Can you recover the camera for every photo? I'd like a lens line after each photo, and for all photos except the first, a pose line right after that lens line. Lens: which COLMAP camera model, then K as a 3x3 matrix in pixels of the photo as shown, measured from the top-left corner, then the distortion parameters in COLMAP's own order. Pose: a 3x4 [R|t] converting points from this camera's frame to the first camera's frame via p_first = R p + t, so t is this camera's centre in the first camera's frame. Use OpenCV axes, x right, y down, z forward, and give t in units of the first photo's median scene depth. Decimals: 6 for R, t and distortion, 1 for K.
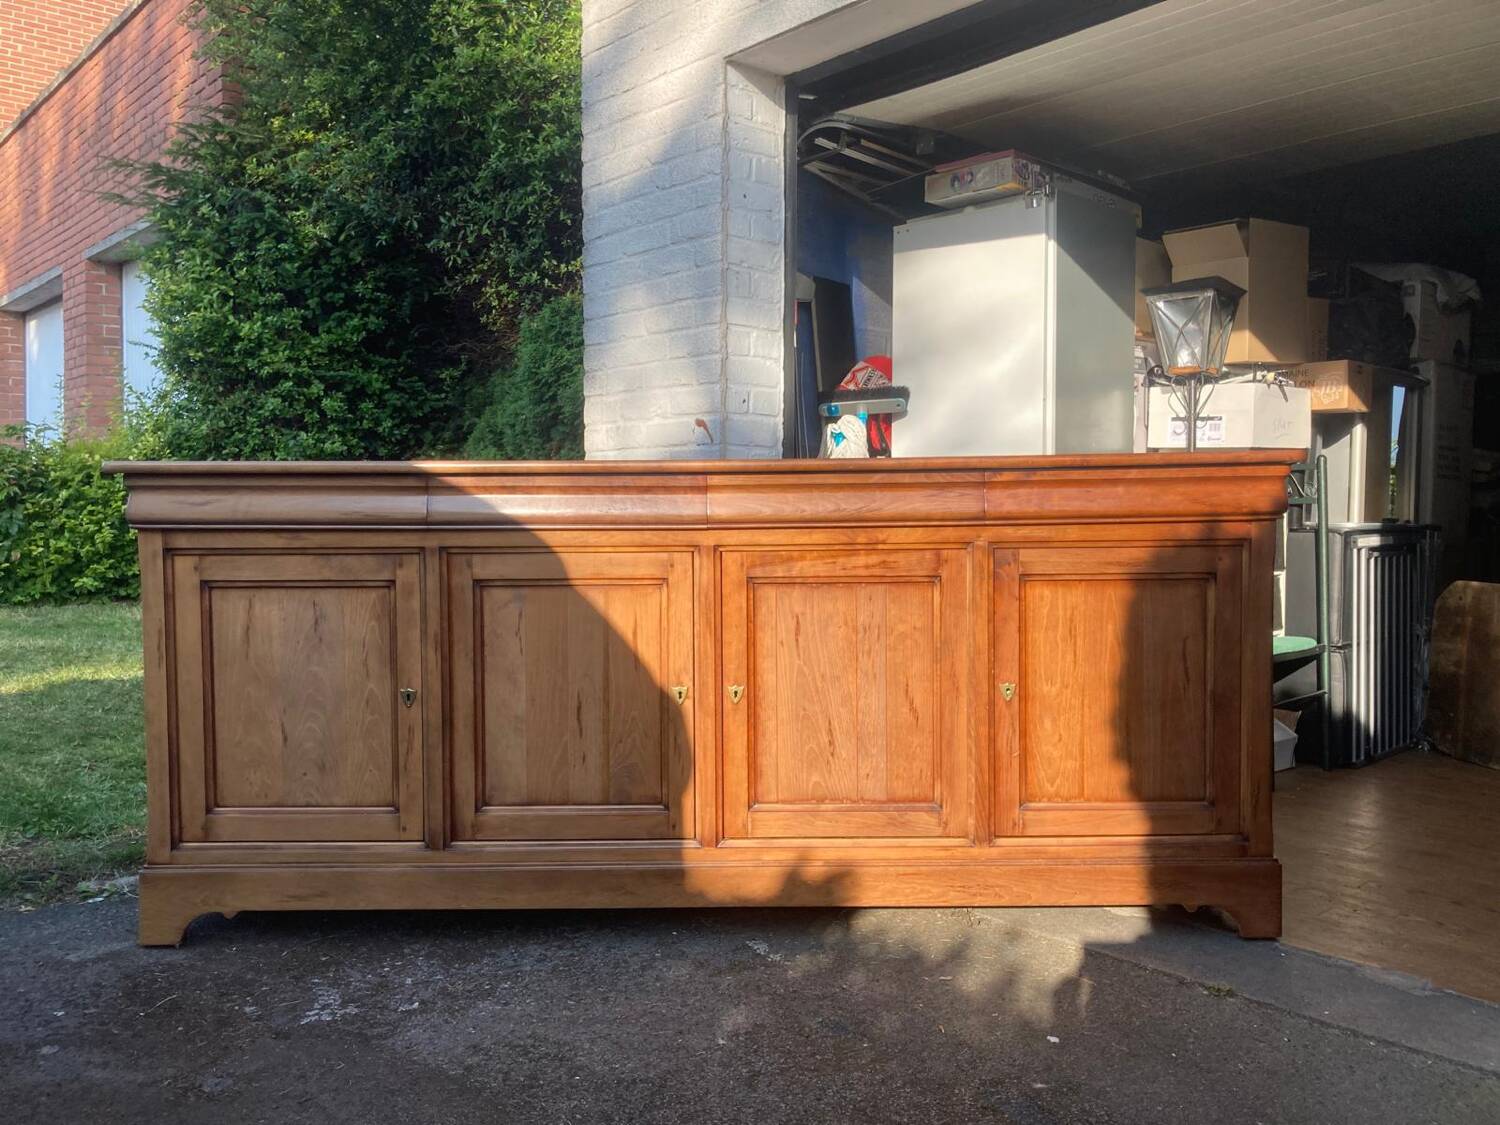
lens RADIAL K [[1220.2, 0, 744.1], [0, 1220.2, 568.6], [0, 0, 1]] dist [0.017971, -0.010367]
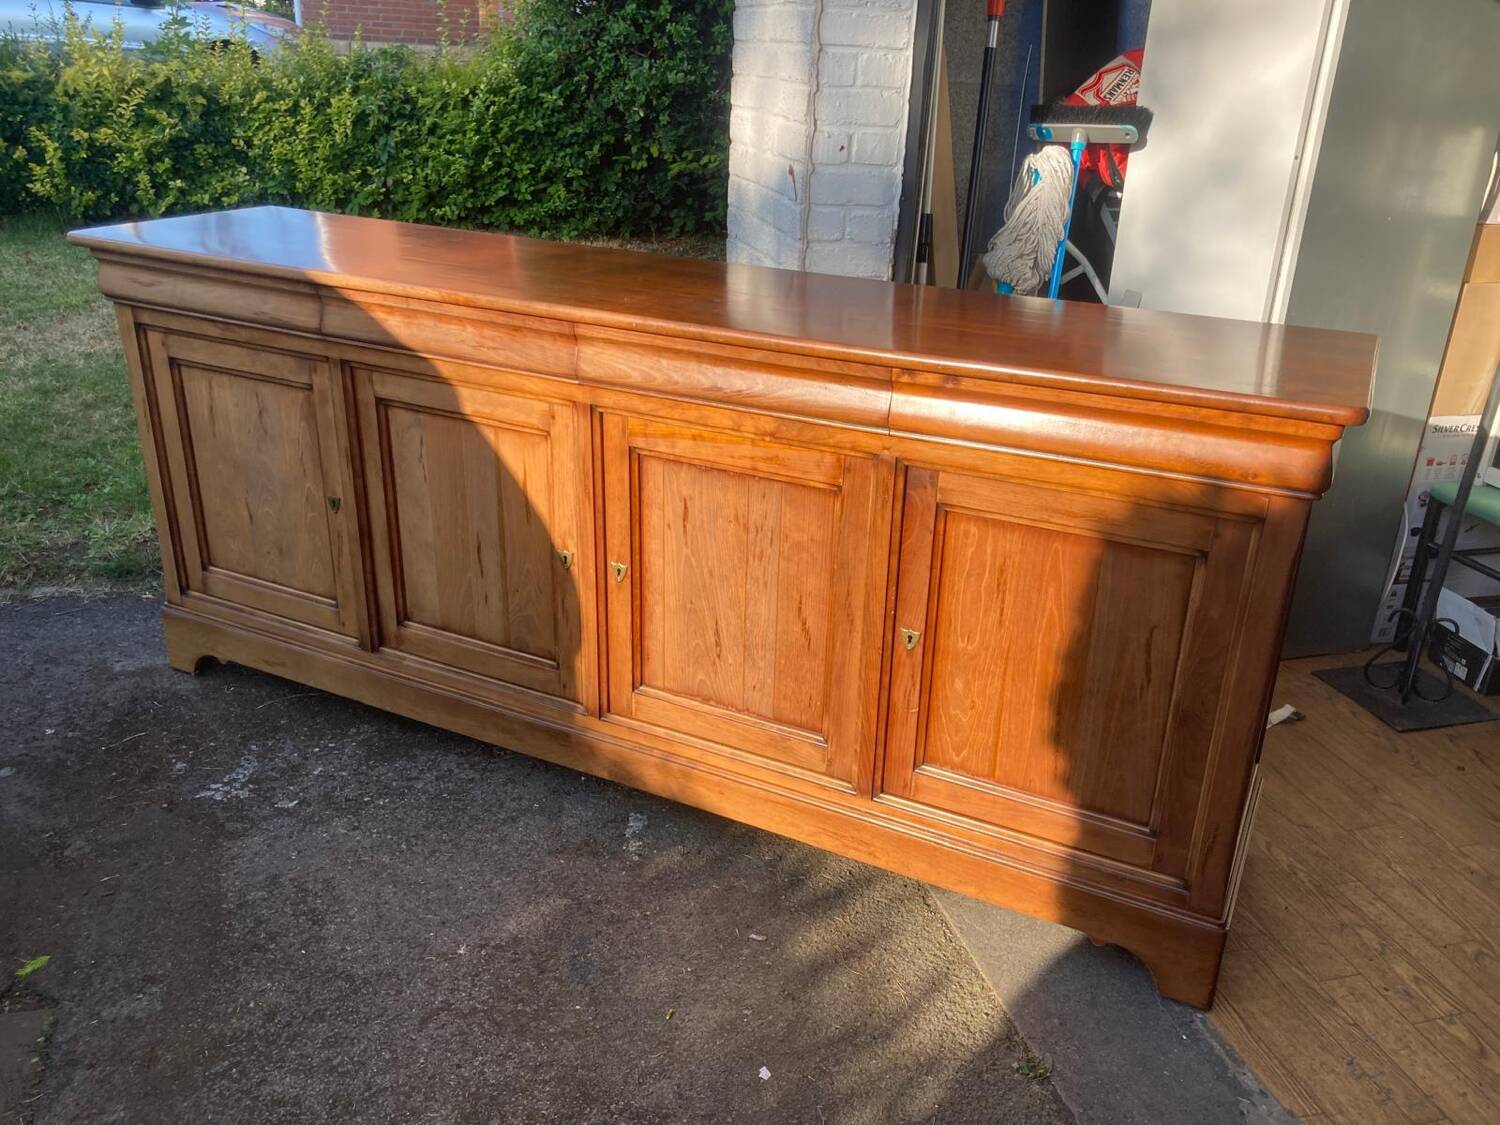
lens RADIAL K [[1220.2, 0, 763.8], [0, 1220.2, 563.3], [0, 0, 1]] dist [0.017971, -0.010367]
pose [[0.898416, 0.204982, -0.388369, 0.423224], [-0.061952, 0.934692, 0.350018, -0.213521], [0.434753, -0.290402, 0.852442, 0.296607]]
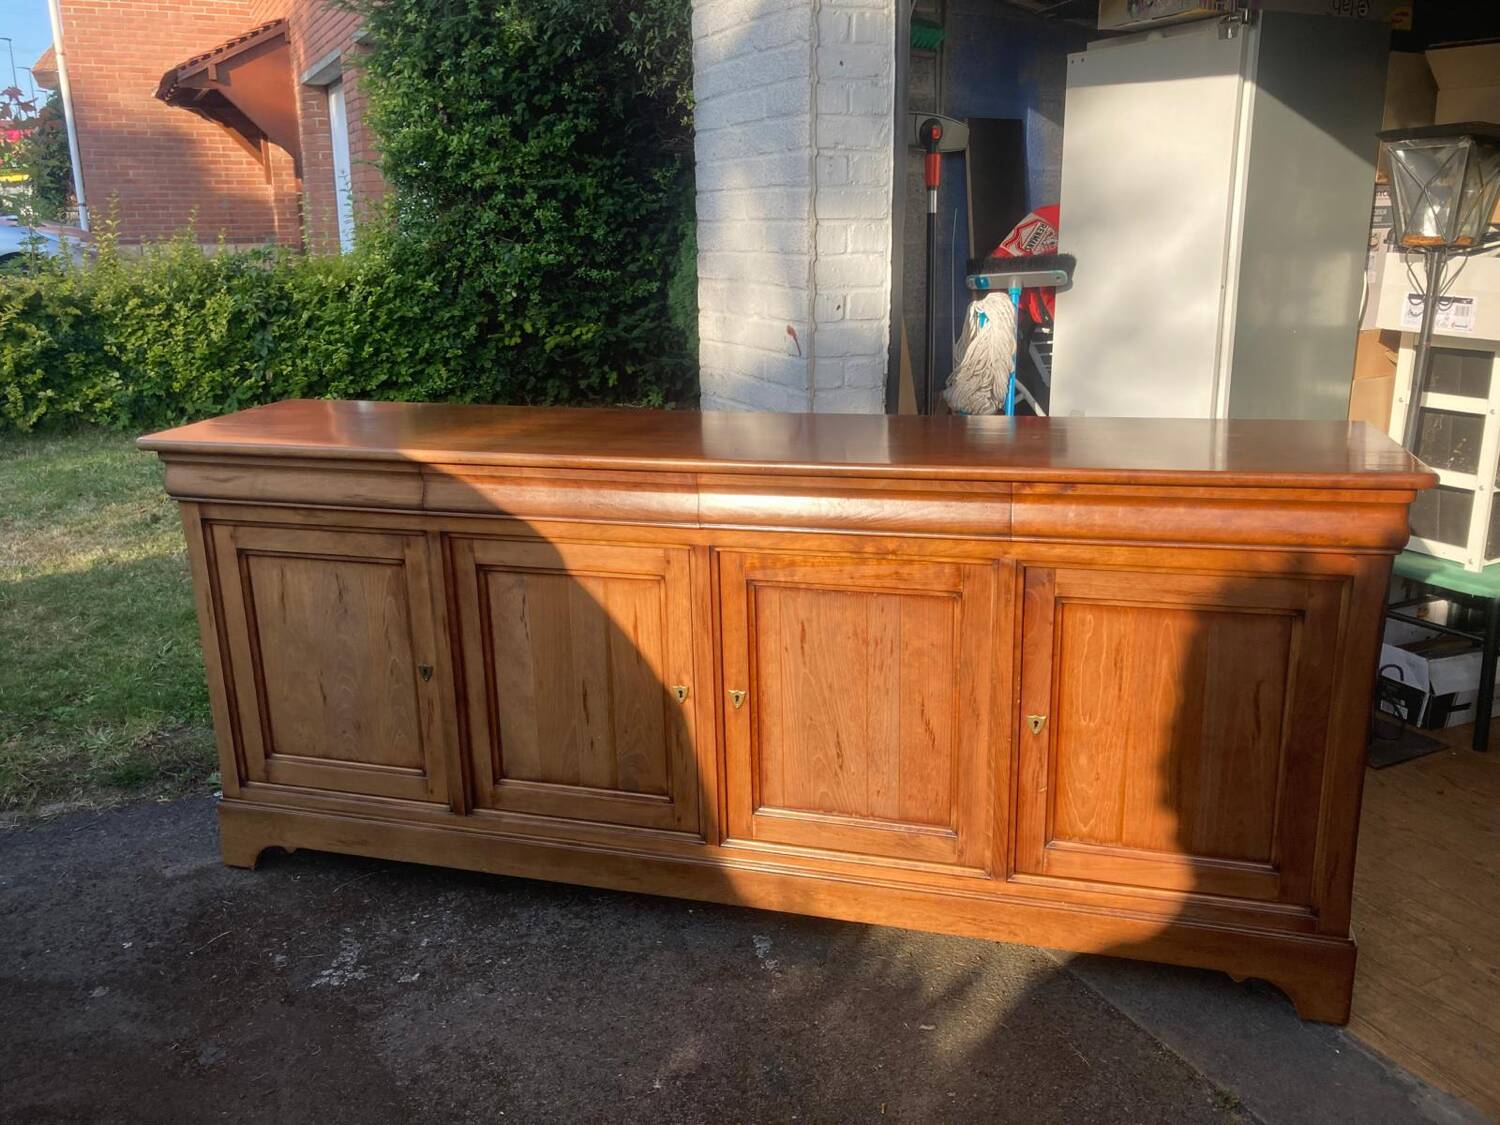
lens RADIAL K [[1220.2, 0, 738.1], [0, 1220.2, 555.3], [0, 0, 1]] dist [0.017971, -0.010367]
pose [[0.962135, 0.057225, -0.266499, 0.234977], [0.002703, 0.975663, 0.219259, -0.207648], [0.272561, -0.211677, 0.938565, 0.143124]]
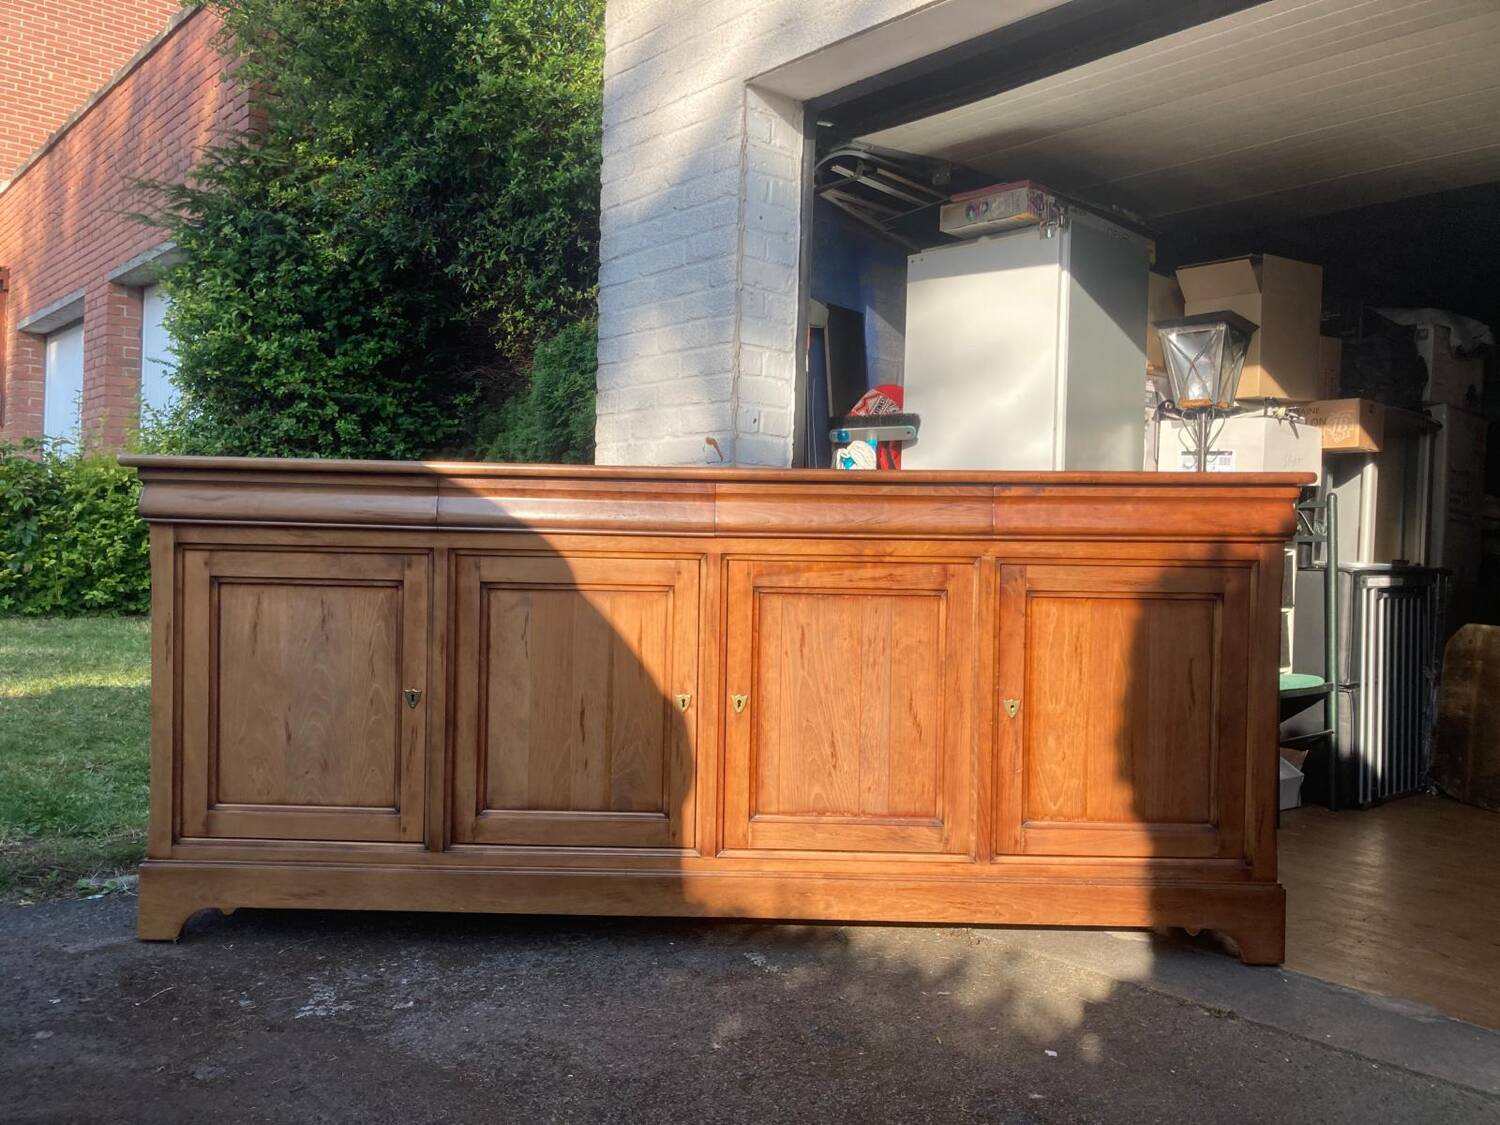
lens RADIAL K [[1220.2, 0, 739.0], [0, 1220.2, 584.0], [0, 0, 1]] dist [0.017971, -0.010367]
pose [[0.999625, 0.025474, -0.010080, 0.000372], [-0.025710, 0.999381, -0.024023, 0.028871], [0.009462, 0.024273, 0.999661, -0.001536]]
